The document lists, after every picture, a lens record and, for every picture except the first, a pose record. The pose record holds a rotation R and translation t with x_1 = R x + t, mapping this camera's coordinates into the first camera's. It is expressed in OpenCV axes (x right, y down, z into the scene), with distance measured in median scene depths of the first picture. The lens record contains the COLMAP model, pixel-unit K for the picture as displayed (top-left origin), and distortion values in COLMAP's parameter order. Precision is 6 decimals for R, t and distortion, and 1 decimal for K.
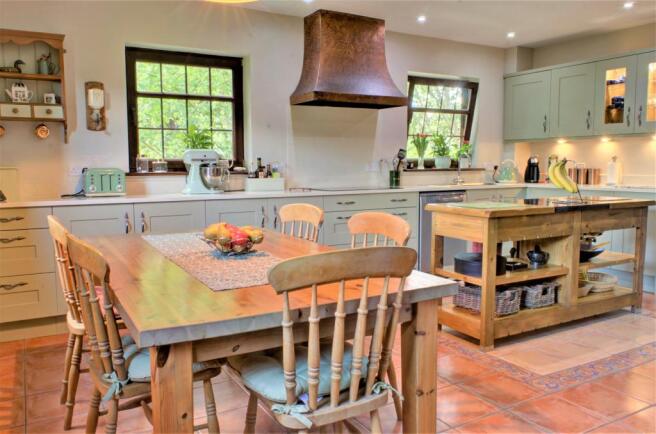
lens RADIAL K [[508.8, 0, 326.8], [0, 508.8, 212.6], [0, 0, 1]] dist [0.004231, -0.017678]
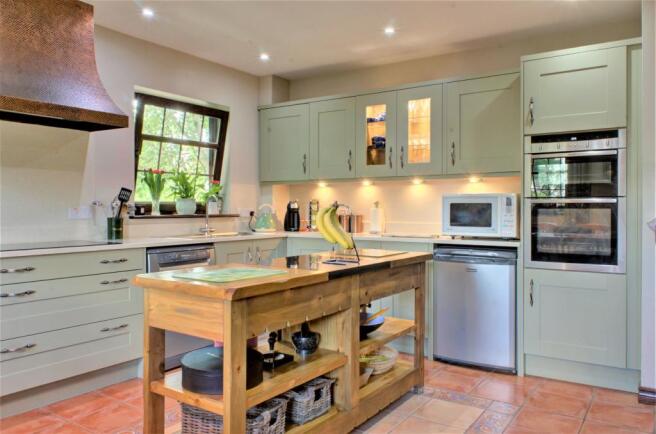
lens RADIAL K [[508.8, 0, 327.7], [0, 508.8, 215.4], [0, 0, 1]] dist [0.004231, -0.017678]
pose [[0.897532, 0.000319, 0.440949, 0.092626], [0.036223, 0.996566, -0.074453, -0.023043], [-0.439459, 0.082796, 0.894439, 0.243350]]
